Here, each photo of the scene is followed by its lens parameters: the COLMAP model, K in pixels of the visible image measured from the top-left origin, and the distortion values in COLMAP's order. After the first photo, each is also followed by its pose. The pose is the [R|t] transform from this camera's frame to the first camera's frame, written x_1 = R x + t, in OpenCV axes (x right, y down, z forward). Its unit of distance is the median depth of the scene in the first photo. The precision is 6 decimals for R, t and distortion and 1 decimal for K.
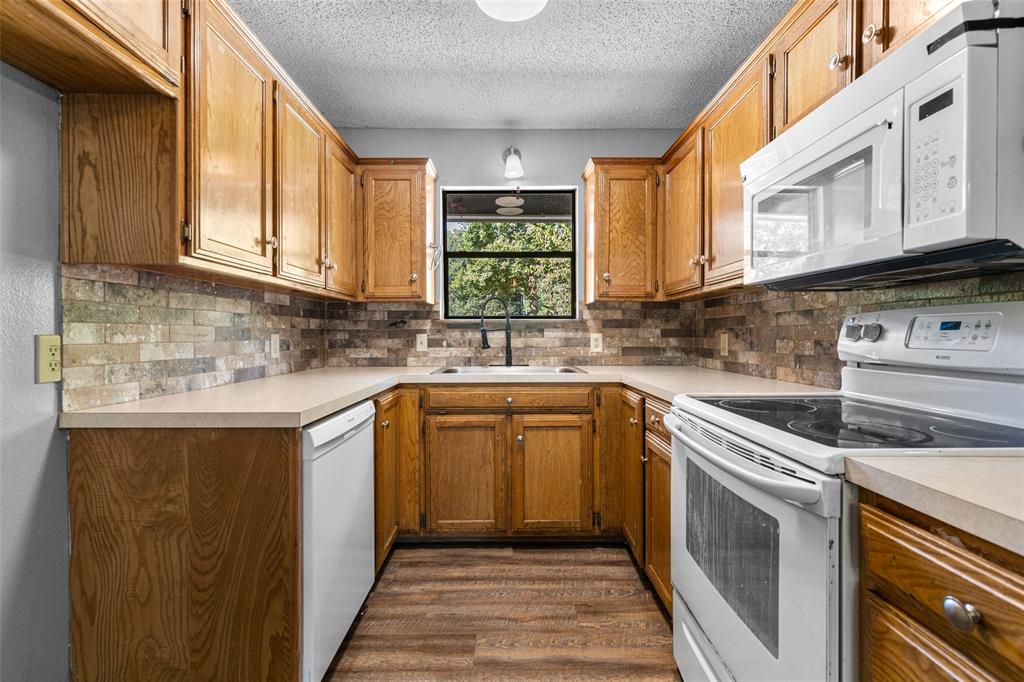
lens RADIAL K [[461.5, 0, 504.8], [0, 461.5, 336.9], [0, 0, 1]] dist [0.010780, -0.003235]
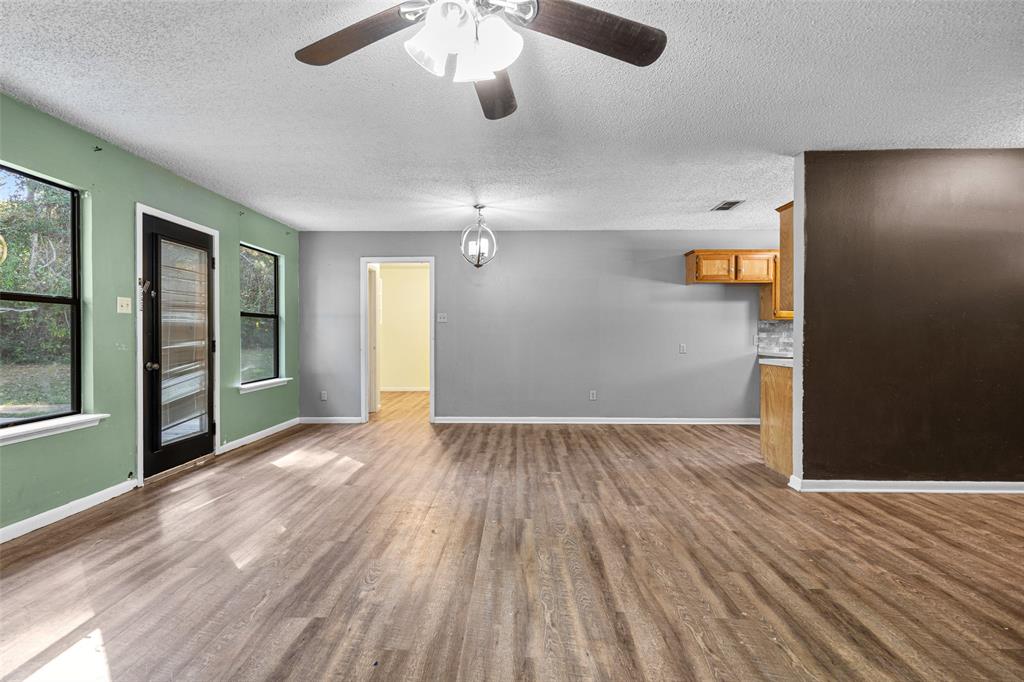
lens RADIAL K [[461.5, 0, 513.9], [0, 461.5, 339.2], [0, 0, 1]] dist [0.010780, -0.003235]
pose [[-0.001448, 0.008998, -0.999958, 2.008714], [-0.008688, 0.999922, 0.009010, 0.008042], [0.999961, 0.008701, -0.001370, -0.769311]]
